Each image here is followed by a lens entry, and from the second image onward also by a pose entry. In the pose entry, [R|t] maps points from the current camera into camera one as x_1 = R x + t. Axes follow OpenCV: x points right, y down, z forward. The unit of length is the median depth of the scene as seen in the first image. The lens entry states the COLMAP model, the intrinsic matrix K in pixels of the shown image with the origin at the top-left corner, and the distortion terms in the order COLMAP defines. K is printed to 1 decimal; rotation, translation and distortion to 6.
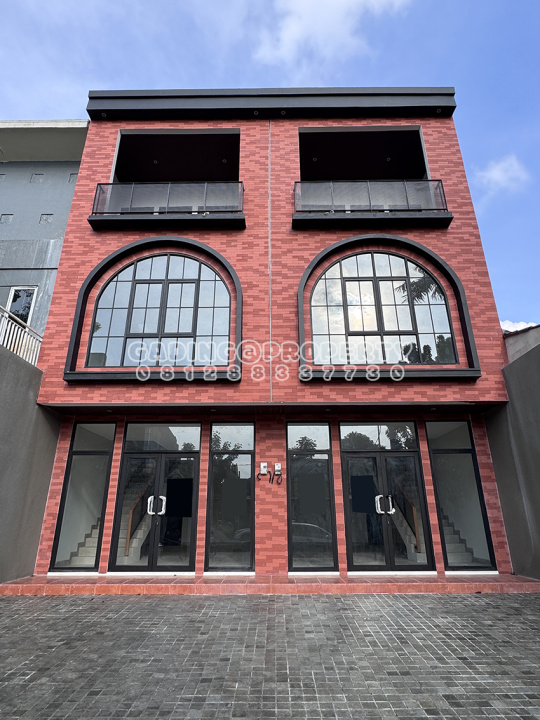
lens RADIAL K [[415.7, 0, 269.2], [0, 415.7, 360.9], [0, 0, 1]] dist [0.001606, -0.000181]
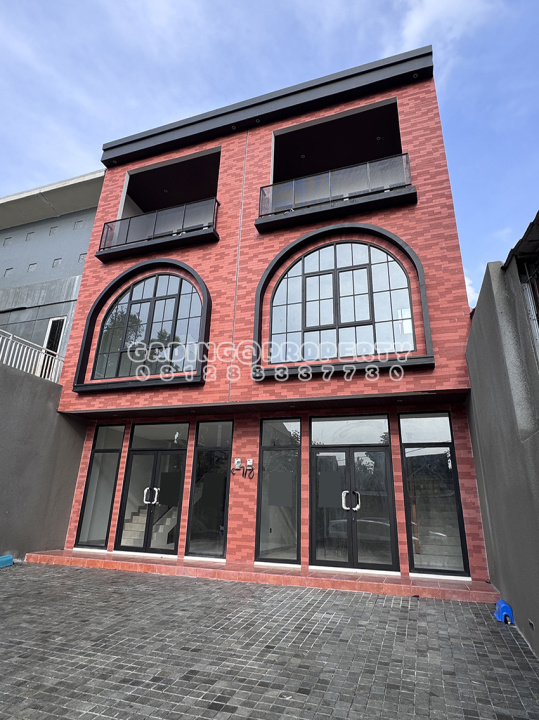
lens RADIAL K [[415.7, 0, 255.2], [0, 415.7, 357.8], [0, 0, 1]] dist [0.001606, -0.000181]
pose [[0.945950, -0.079885, -0.314319, 0.373721], [0.080775, 0.996680, -0.010214, 0.002076], [0.314092, -0.015727, 0.949262, 0.005376]]
